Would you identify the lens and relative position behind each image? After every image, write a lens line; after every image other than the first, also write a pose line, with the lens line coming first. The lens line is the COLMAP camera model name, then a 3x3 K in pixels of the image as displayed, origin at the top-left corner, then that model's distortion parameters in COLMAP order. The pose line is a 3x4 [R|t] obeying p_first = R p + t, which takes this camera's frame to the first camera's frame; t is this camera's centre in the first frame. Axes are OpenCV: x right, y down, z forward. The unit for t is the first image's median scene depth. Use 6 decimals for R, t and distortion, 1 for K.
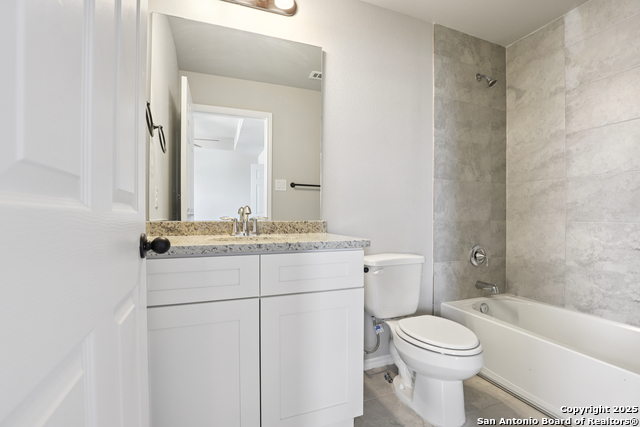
lens RADIAL K [[300.1, 0, 319.6], [0, 300.1, 214.7], [0, 0, 1]] dist [-0.021104, 0.003397]
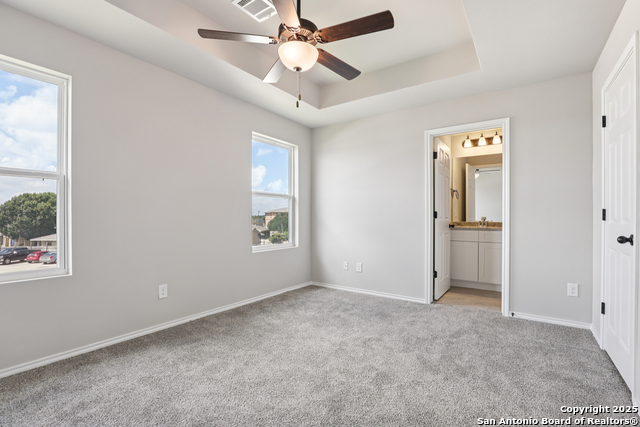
lens RADIAL K [[300.1, 0, 319.4], [0, 300.1, 215.6], [0, 0, 1]] dist [-0.021104, 0.003397]
pose [[0.533017, -0.002741, -0.846100, 1.817161], [0.000630, 0.999996, -0.002843, -0.043893], [0.846104, 0.000982, 0.533017, -2.558847]]
